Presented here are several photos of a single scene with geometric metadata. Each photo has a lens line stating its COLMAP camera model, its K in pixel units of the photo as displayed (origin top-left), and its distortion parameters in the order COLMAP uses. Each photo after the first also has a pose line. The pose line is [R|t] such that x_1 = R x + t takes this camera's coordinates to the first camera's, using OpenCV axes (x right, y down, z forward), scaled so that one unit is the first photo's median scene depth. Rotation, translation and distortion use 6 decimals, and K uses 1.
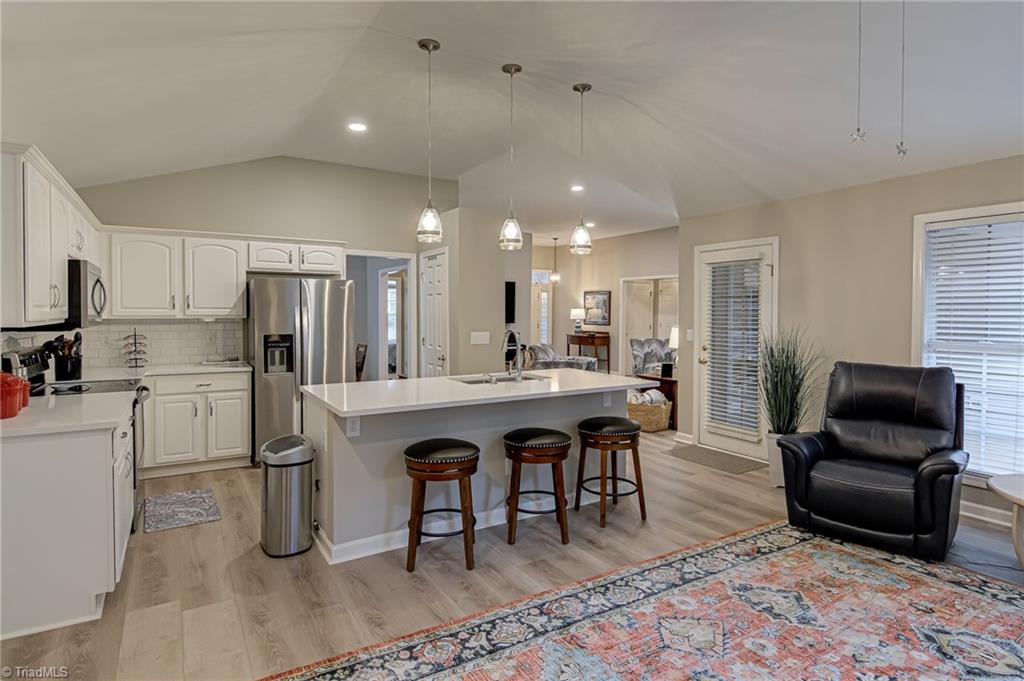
lens RADIAL K [[541.3, 0, 497.8], [0, 541.3, 324.7], [0, 0, 1]] dist [0.030593, -0.020430]
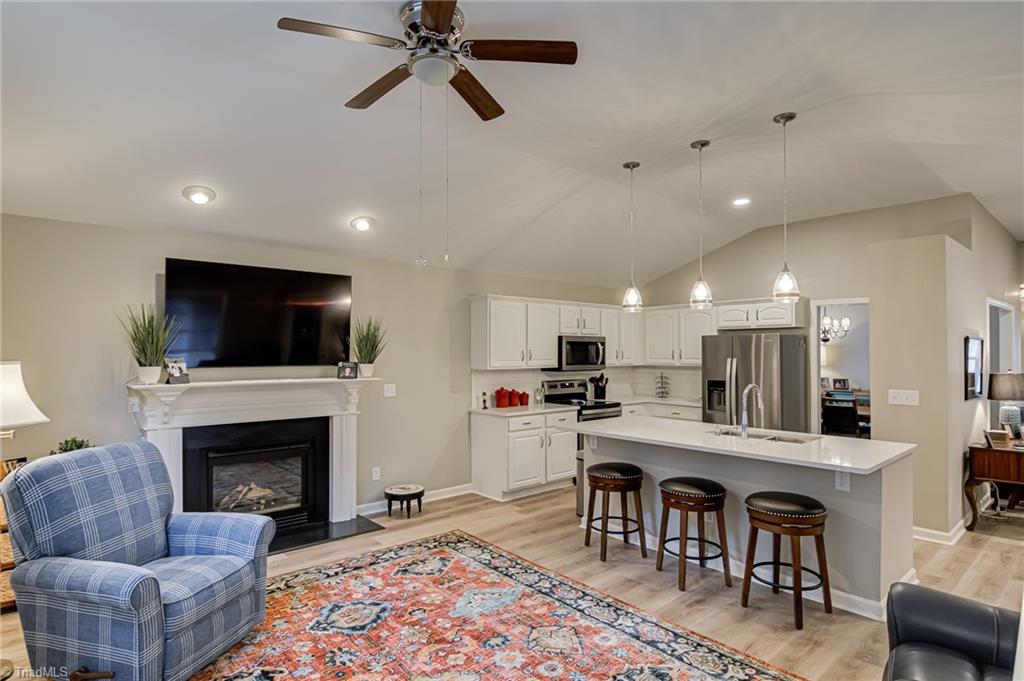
lens RADIAL K [[537.0, 0, 522.8], [0, 537.0, 348.5], [0, 0, 1]] dist [0.000513, -0.013417]
pose [[0.195401, -0.010619, -0.980666, 1.033467], [-0.022623, 0.999626, -0.015332, -0.037084], [0.980462, 0.025182, 0.195088, 0.466960]]
